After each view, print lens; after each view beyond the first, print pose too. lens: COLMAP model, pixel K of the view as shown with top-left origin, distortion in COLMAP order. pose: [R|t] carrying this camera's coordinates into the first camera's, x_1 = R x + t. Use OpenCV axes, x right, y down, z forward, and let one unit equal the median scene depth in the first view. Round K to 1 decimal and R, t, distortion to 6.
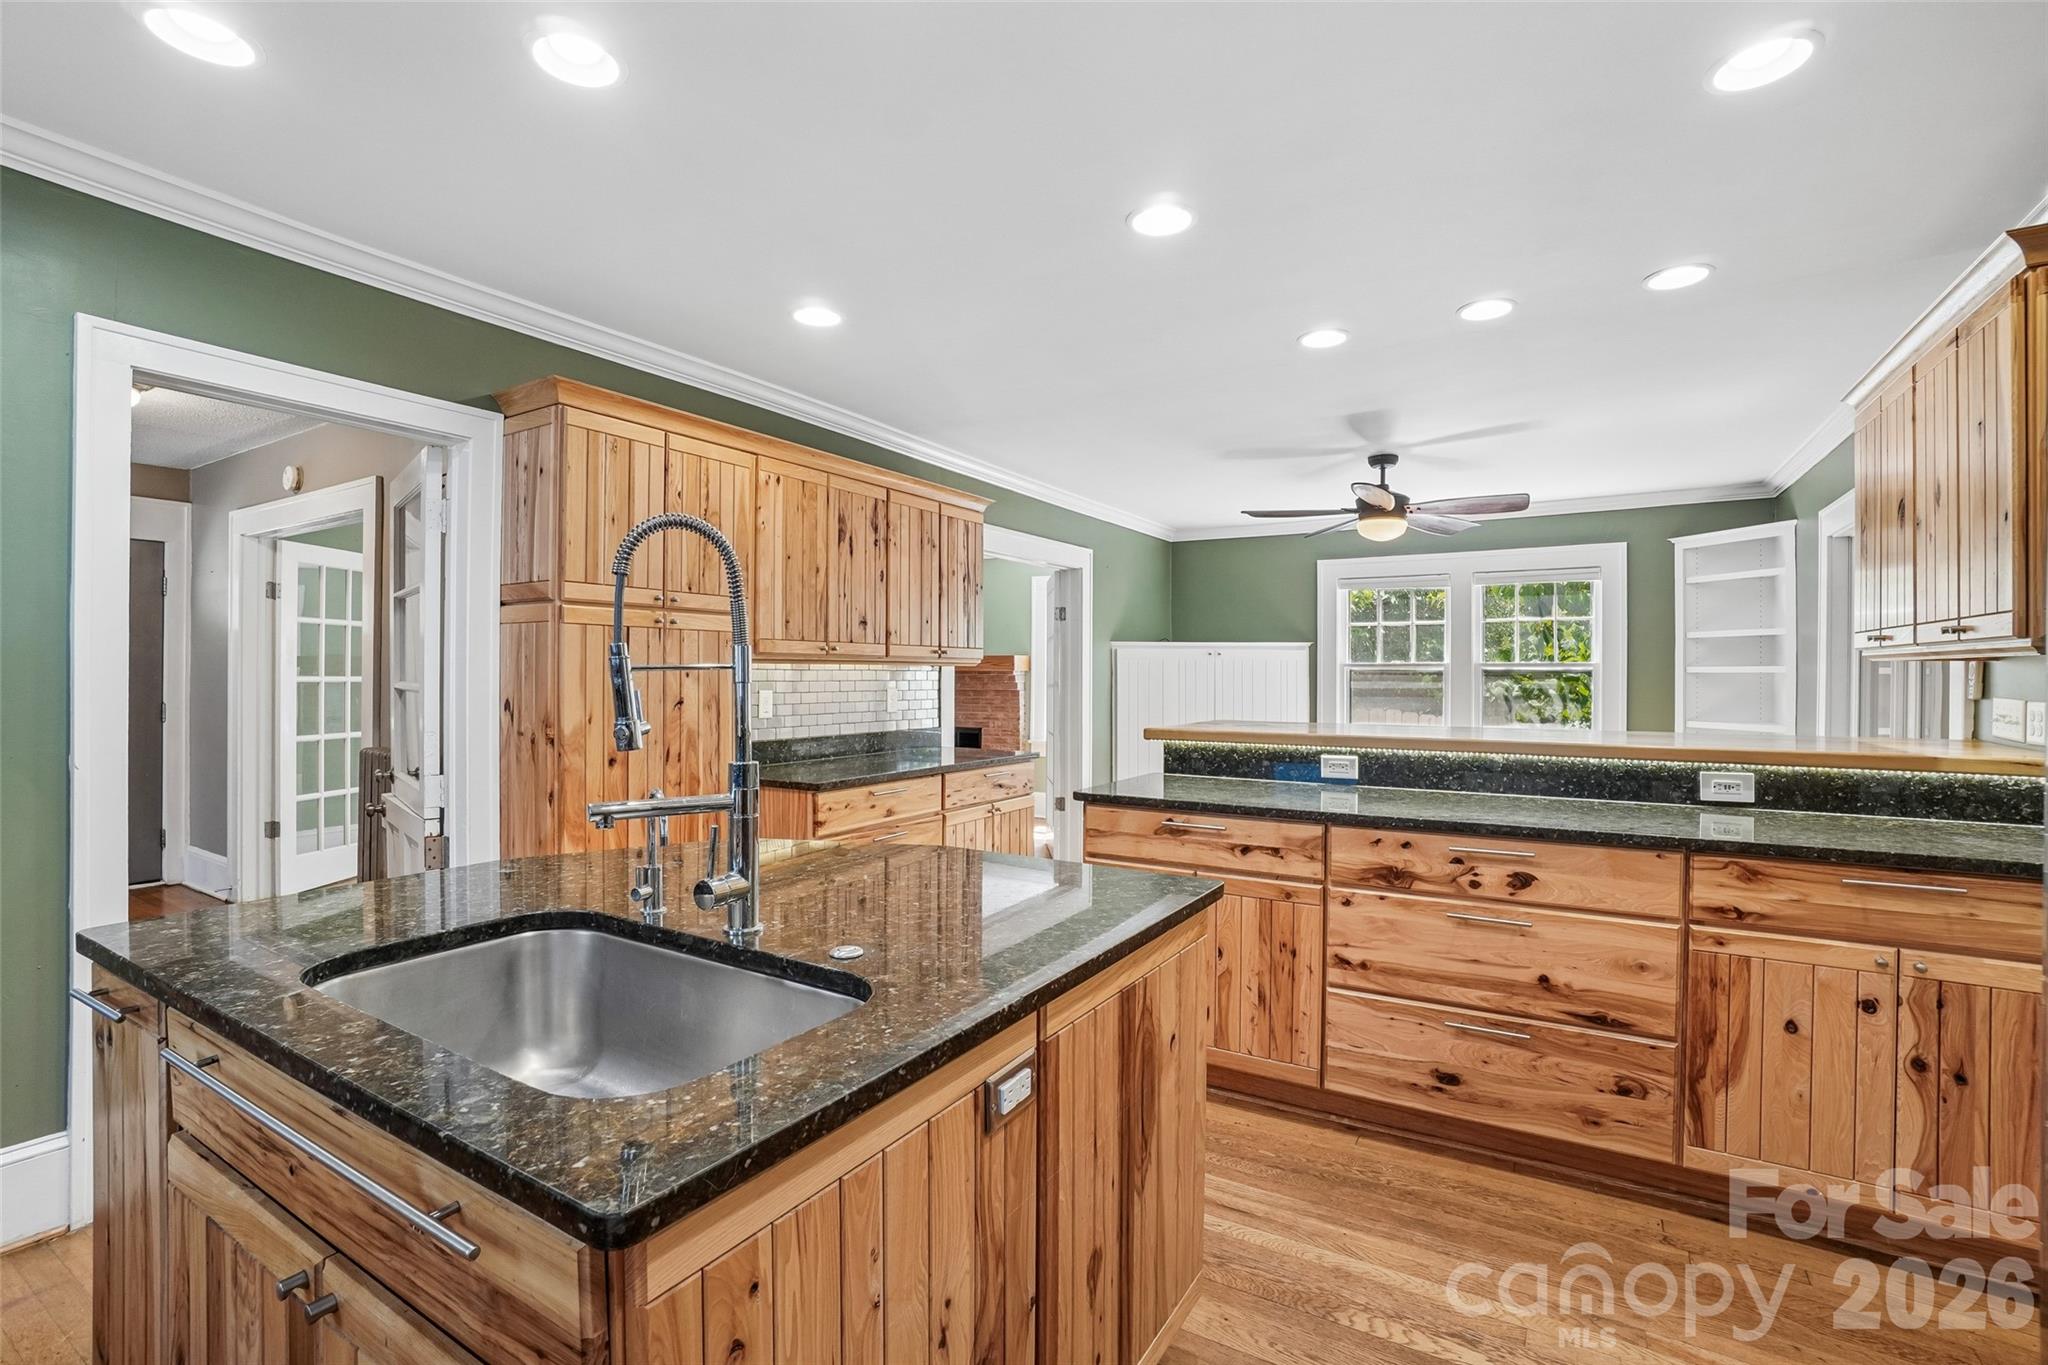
lens RADIAL K [[928.8, 0, 1030.9], [0, 928.8, 677.4], [0, 0, 1]] dist [-0.057352, 0.019944]
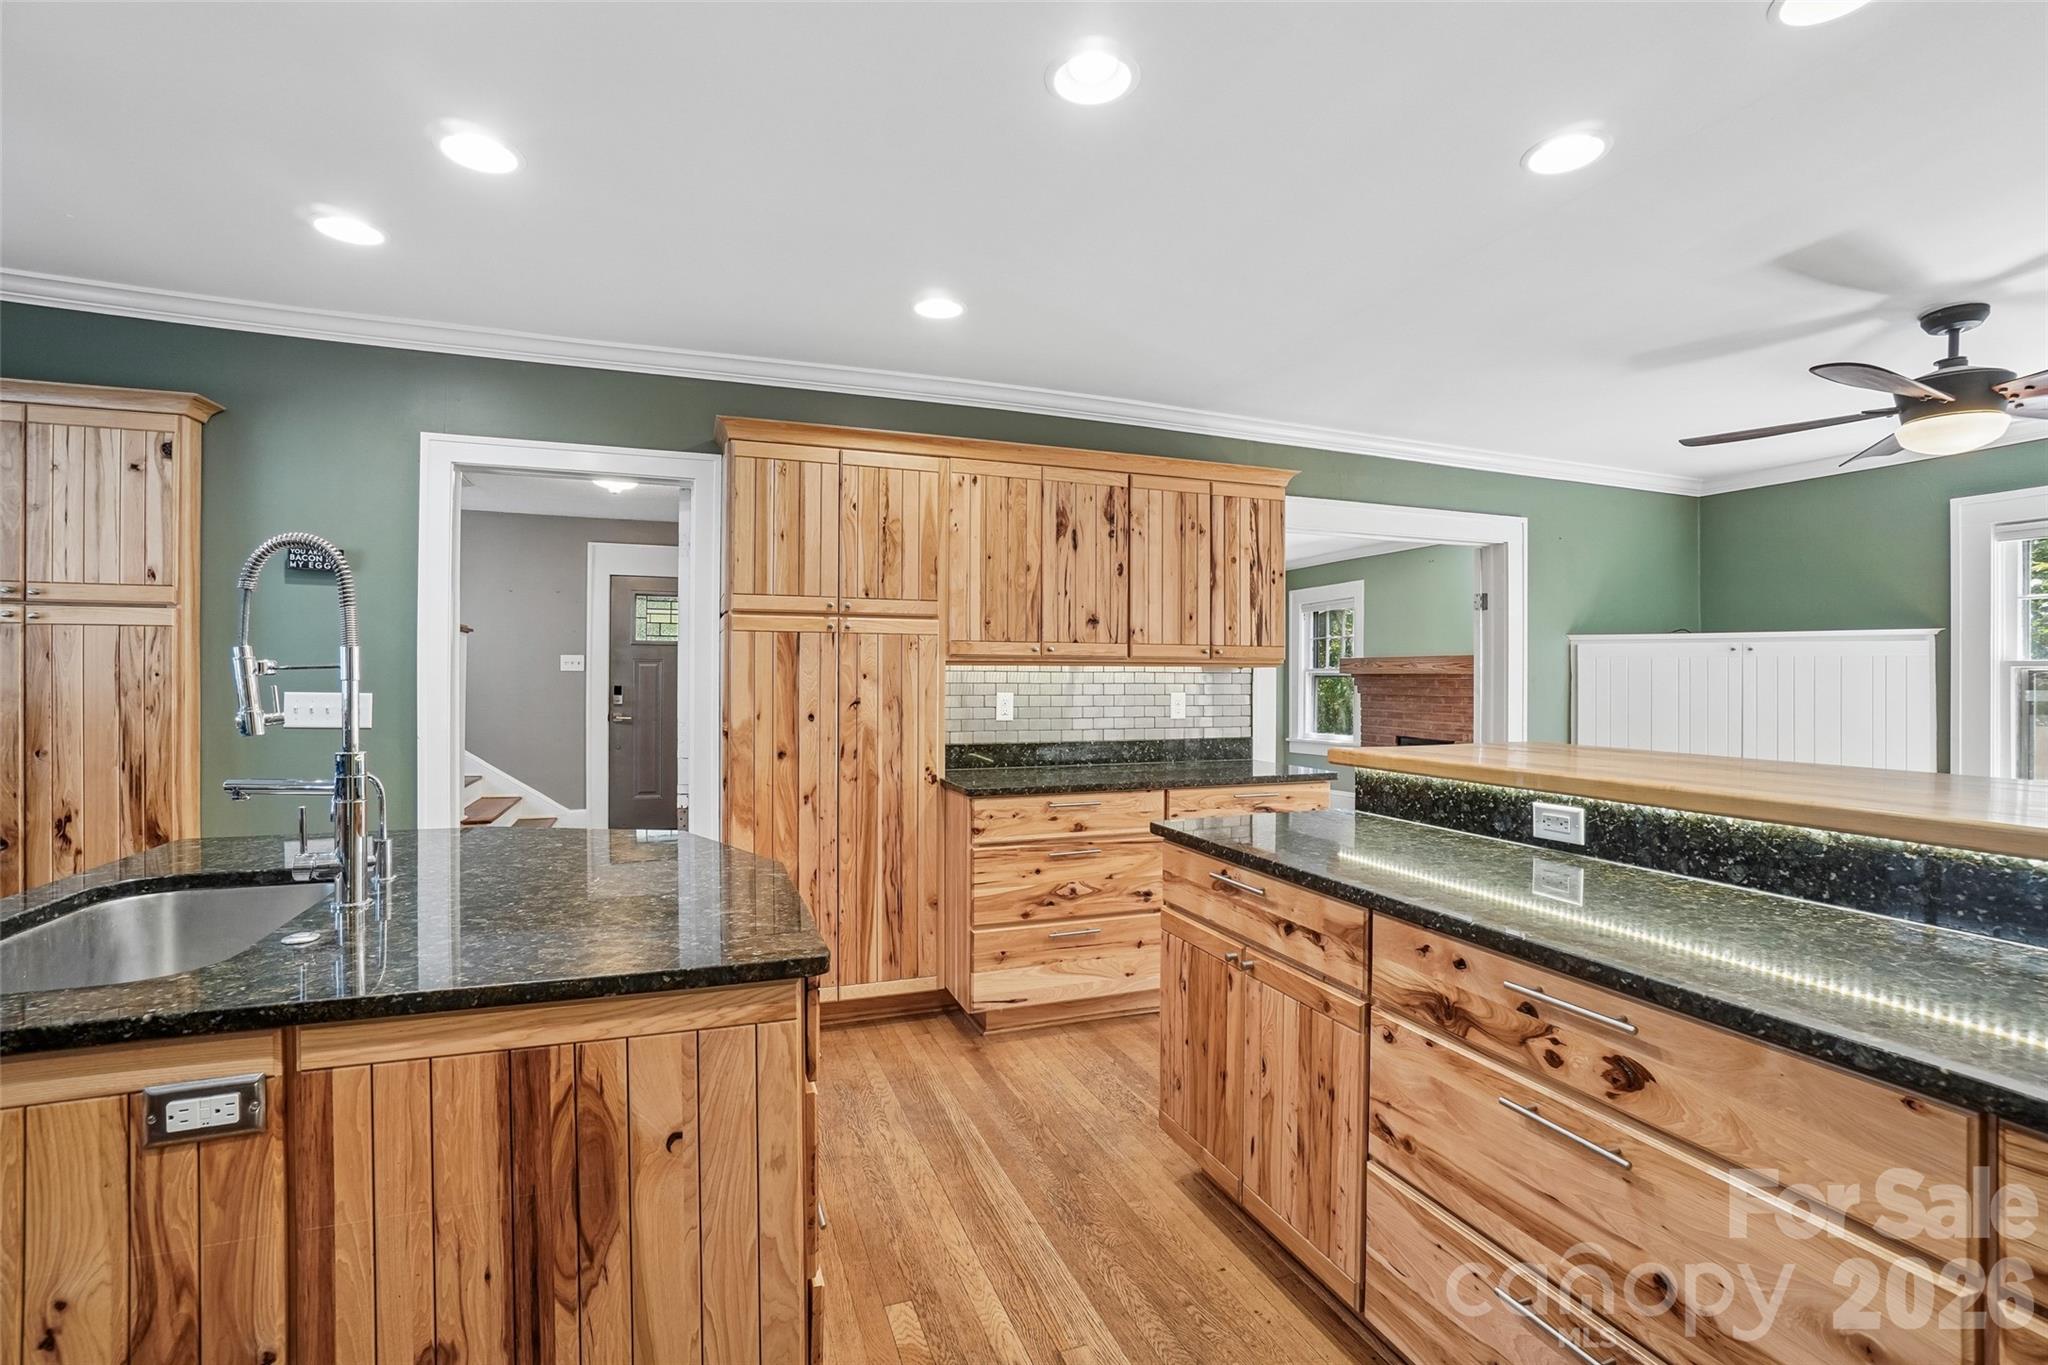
lens RADIAL K [[928.8, 0, 1023.1], [0, 928.8, 678.5], [0, 0, 1]] dist [-0.057352, 0.019944]
pose [[0.784489, 0.002149, -0.620139, 0.394098], [-0.004226, 0.999989, -0.001880, 0.000743], [0.620128, 0.004095, 0.784490, 0.260214]]
